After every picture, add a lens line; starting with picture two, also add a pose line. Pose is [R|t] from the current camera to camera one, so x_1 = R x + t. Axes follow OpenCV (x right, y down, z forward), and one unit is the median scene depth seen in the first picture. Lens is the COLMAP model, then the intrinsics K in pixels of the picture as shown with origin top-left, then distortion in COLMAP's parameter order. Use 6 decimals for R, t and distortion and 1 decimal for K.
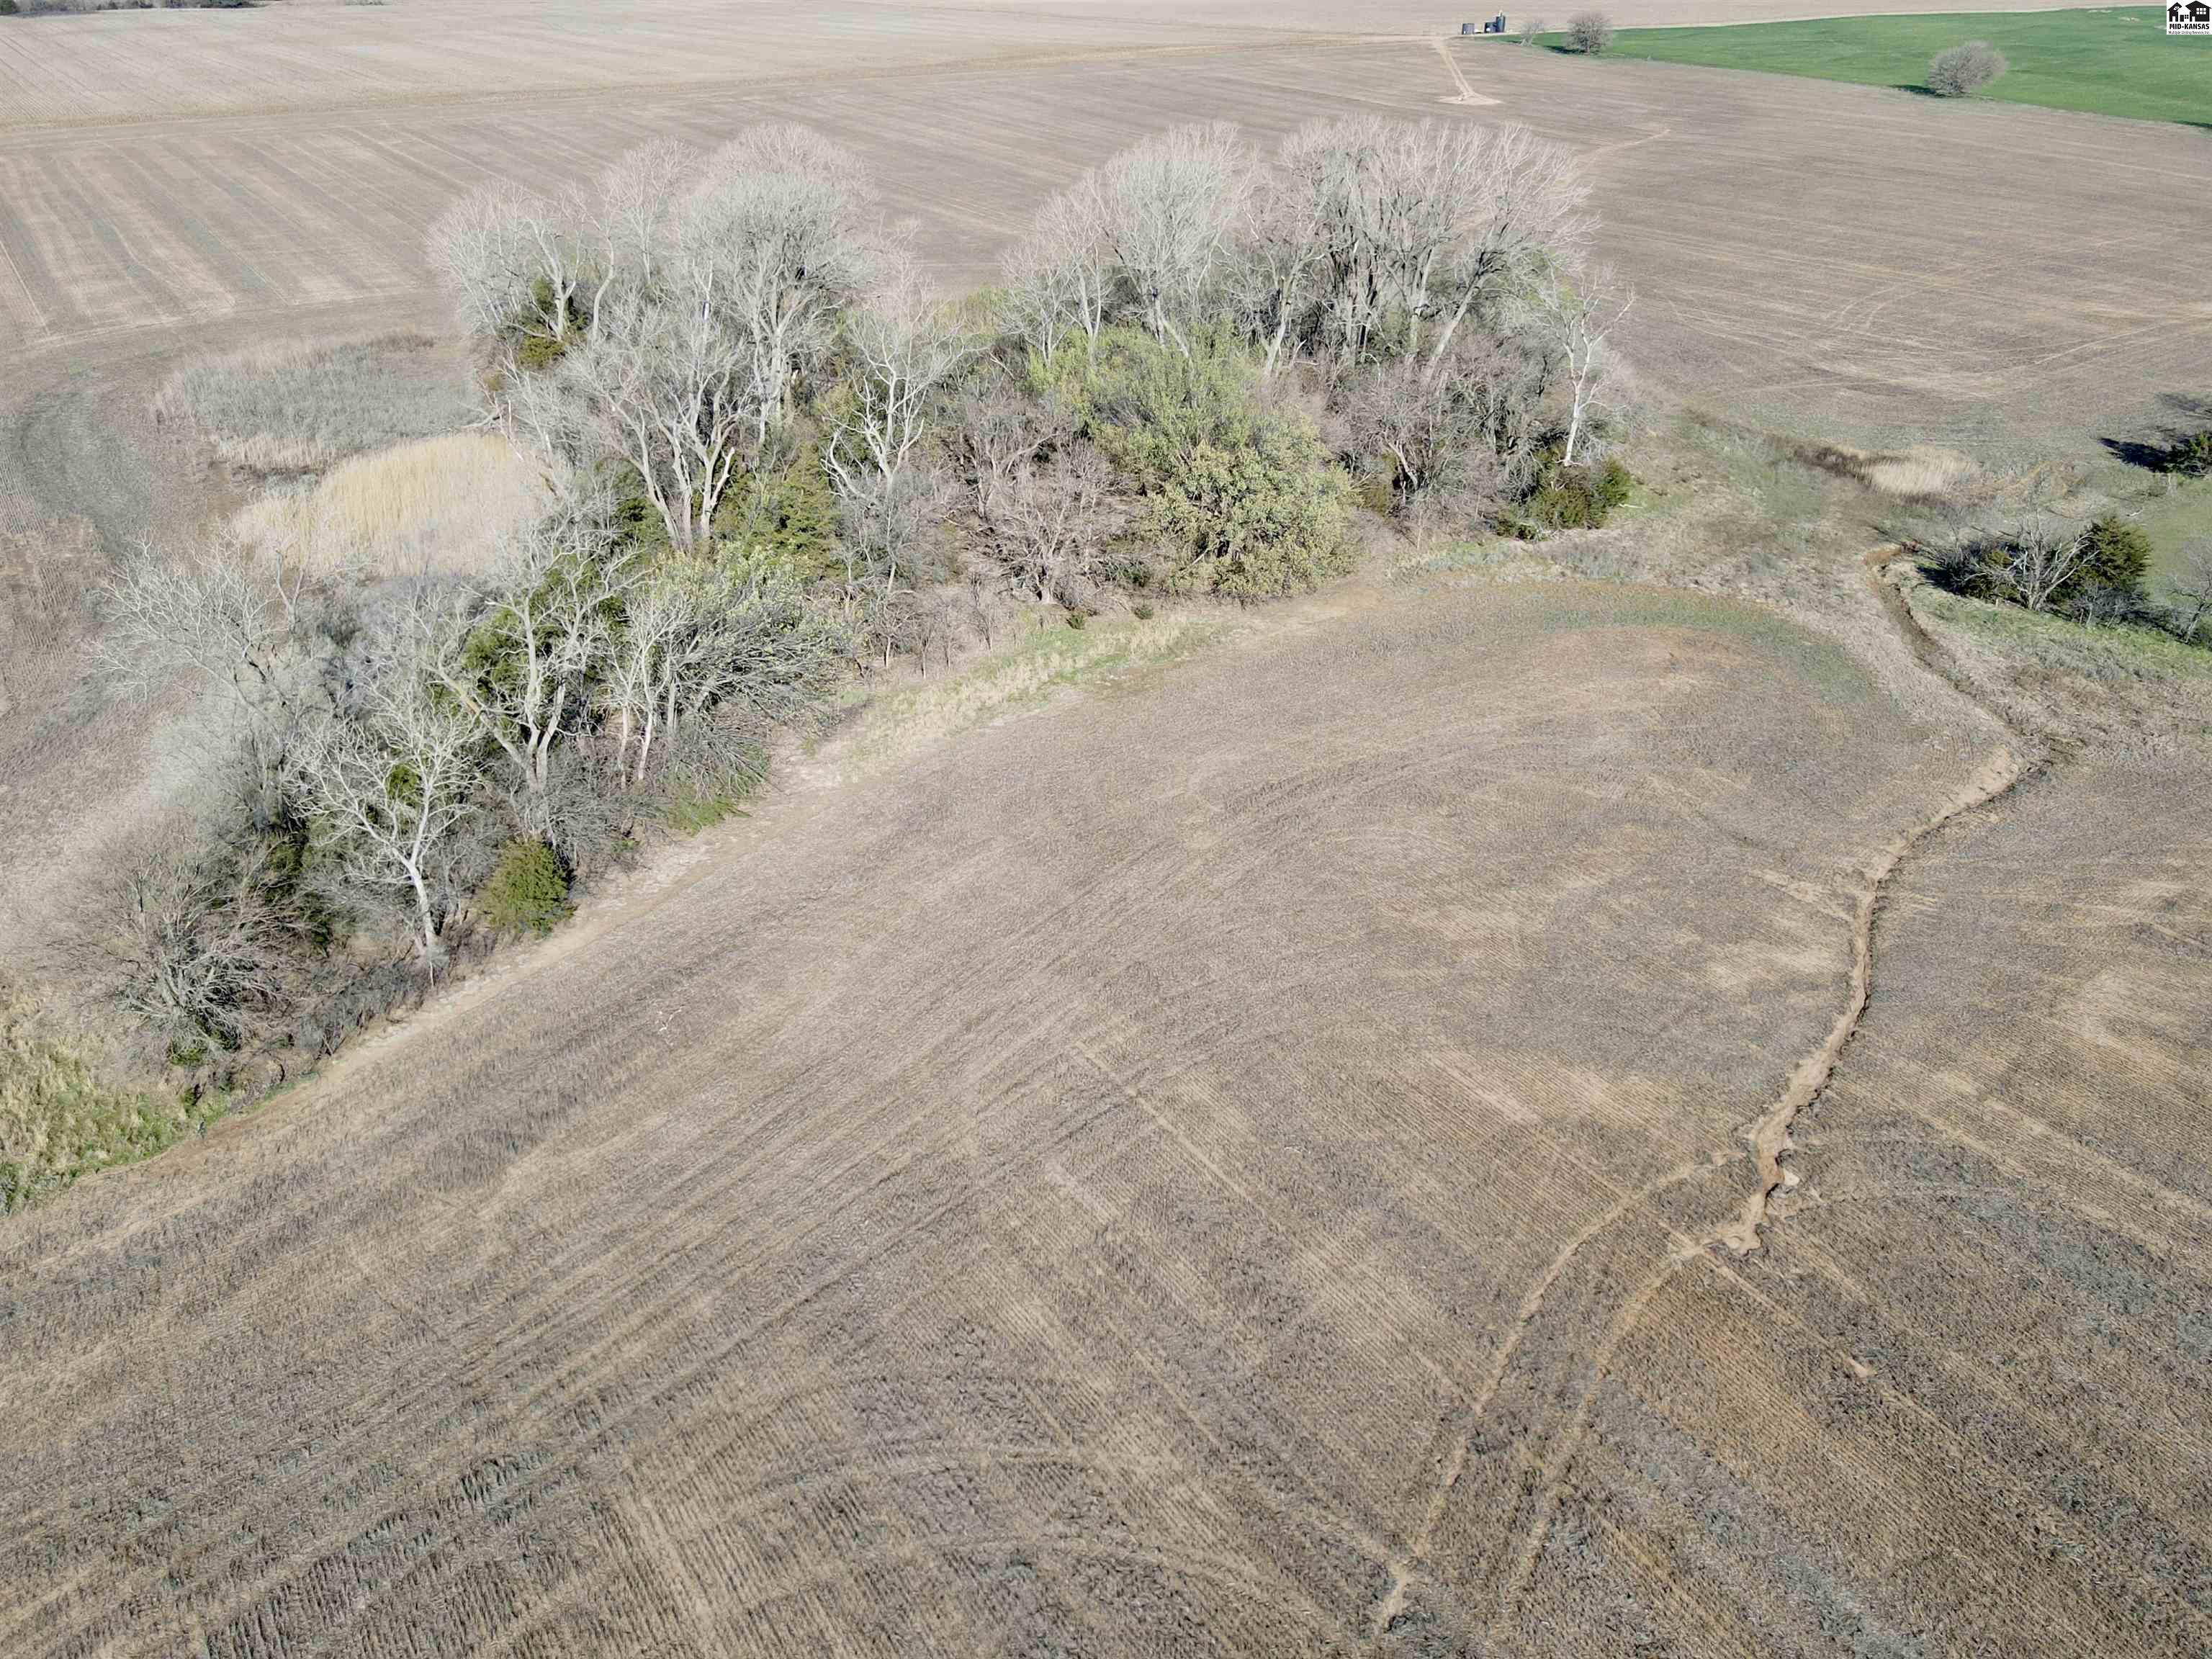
lens RADIAL K [[1620.8, 0, 1109.0], [0, 1620.8, 829.8], [0, 0, 1]] dist [0.029055, -0.016682]
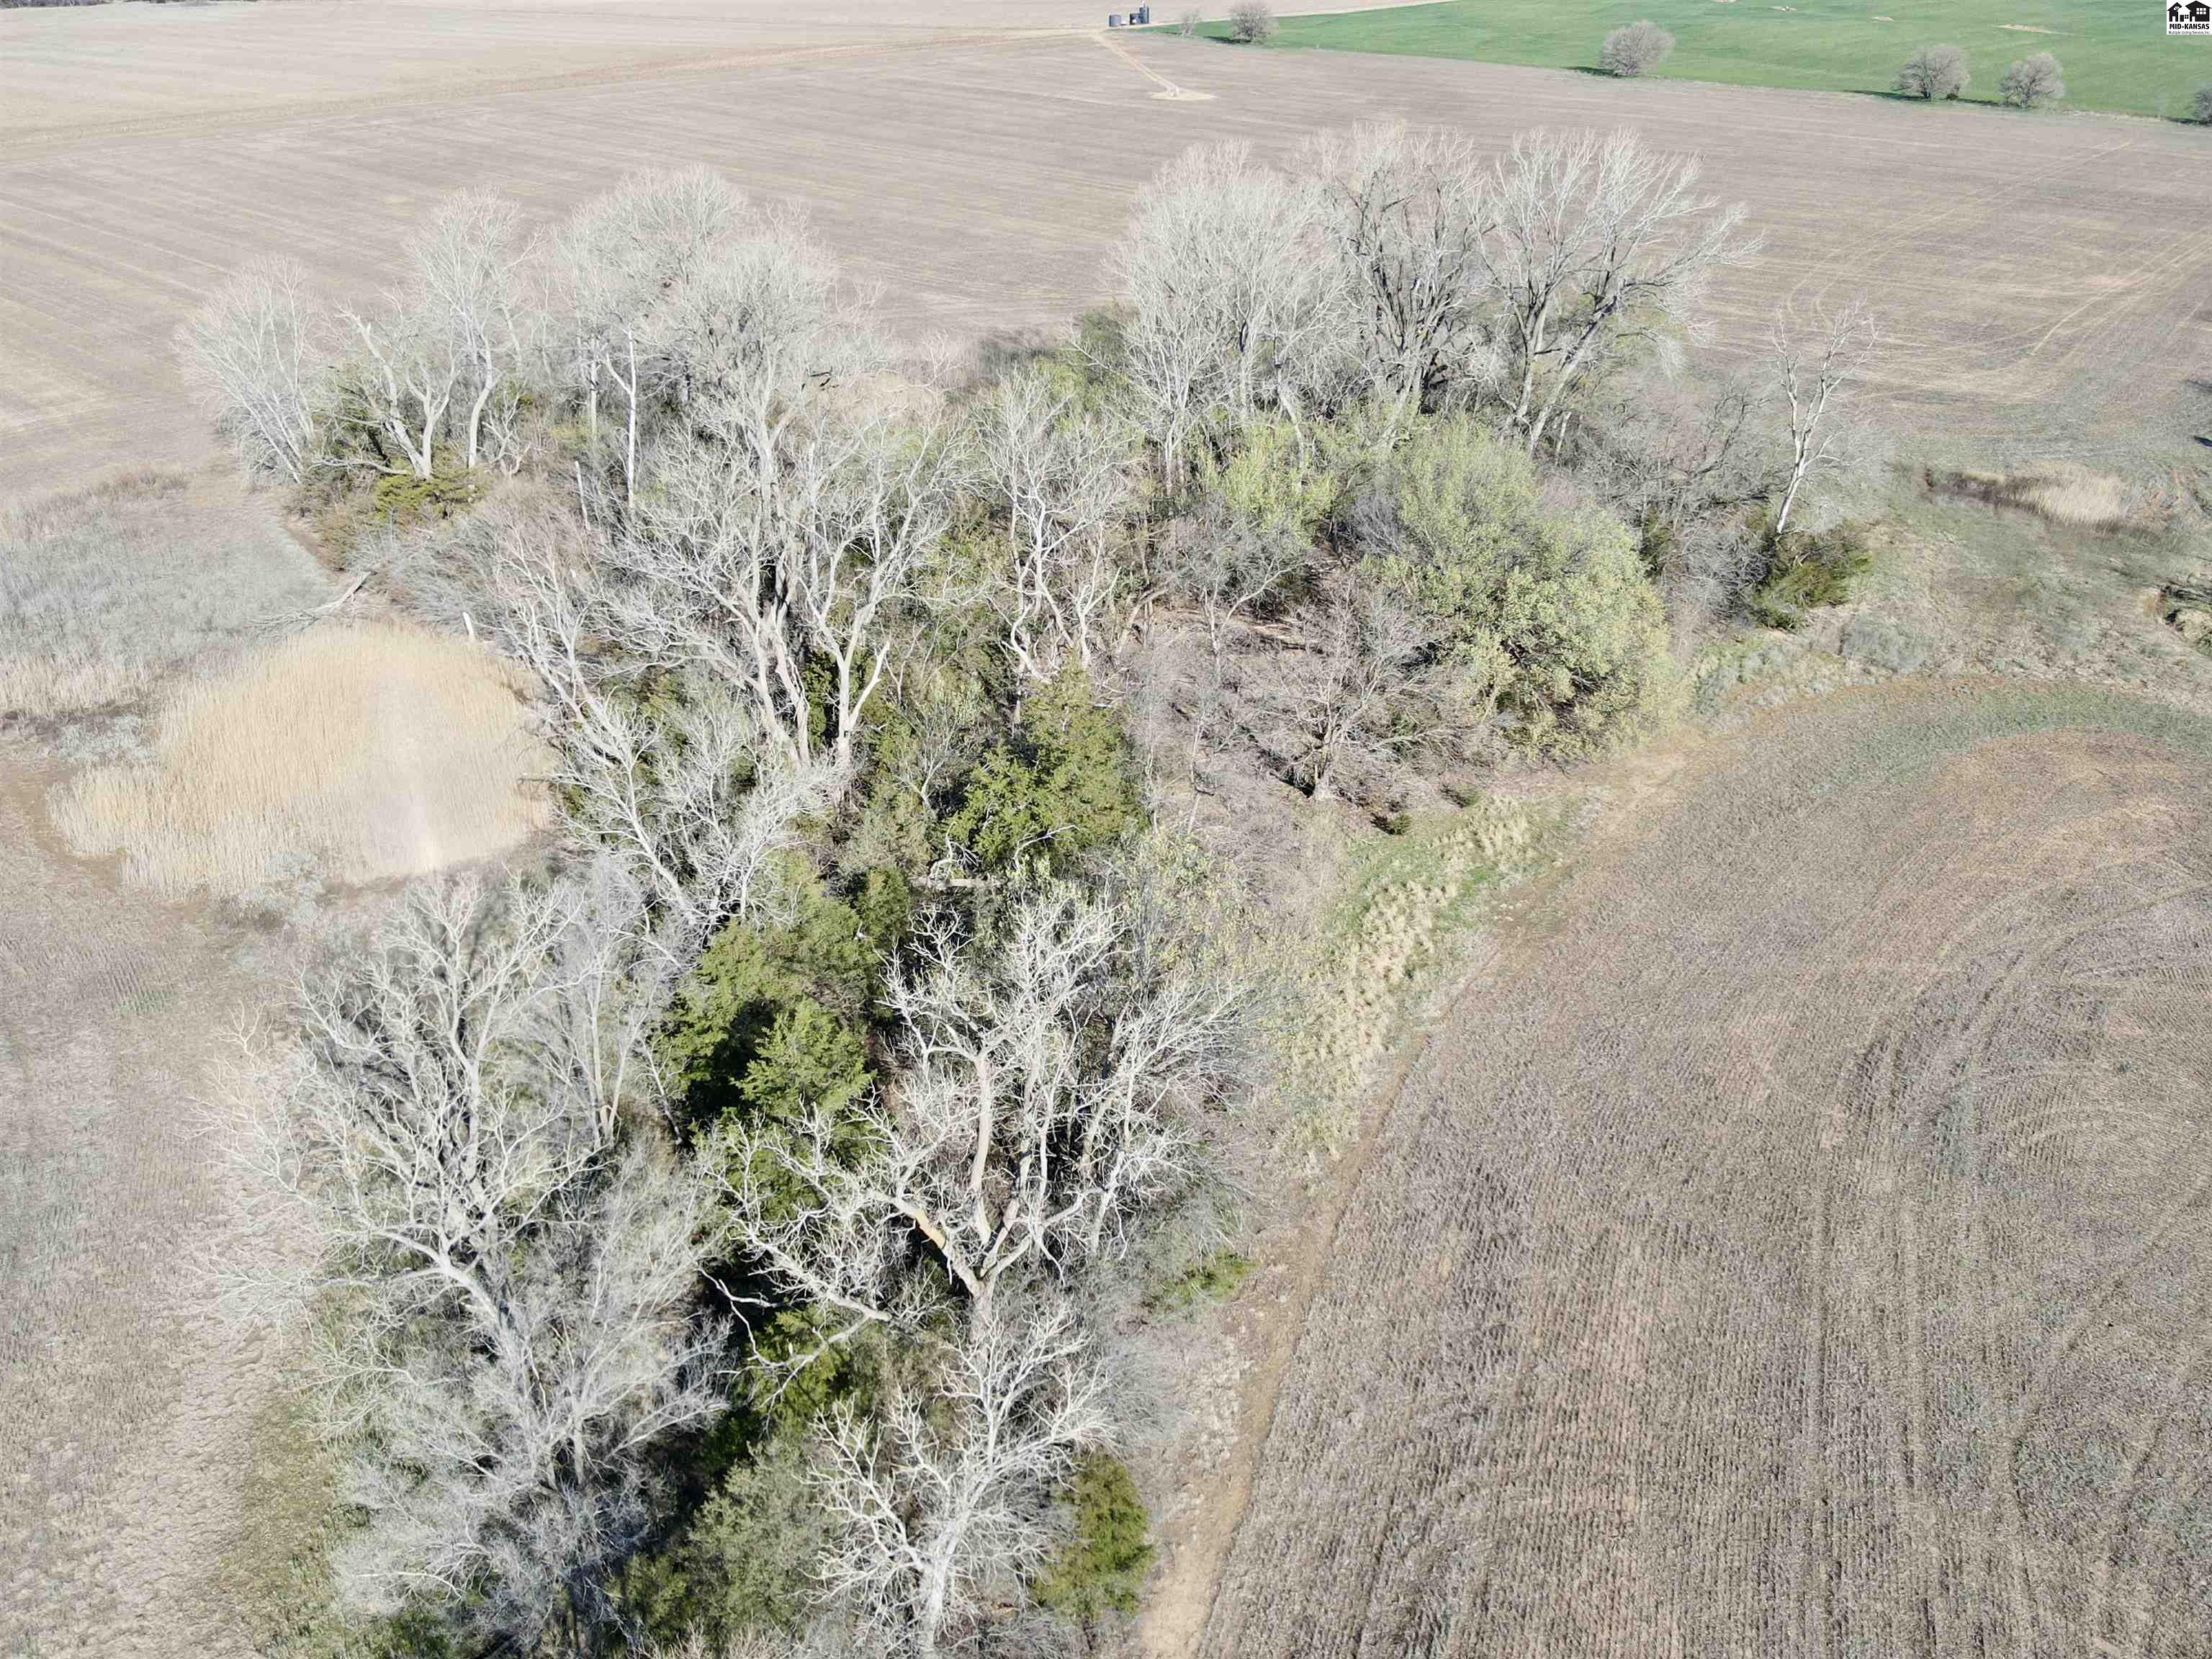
lens RADIAL K [[1620.8, 0, 1105.3], [0, 1620.8, 830.0], [0, 0, 1]] dist [0.029055, -0.016682]
pose [[0.964957, -0.137606, 0.223433, -0.241439], [0.137045, 0.990400, 0.018095, -0.120742], [-0.223778, 0.013160, 0.974551, 0.232465]]
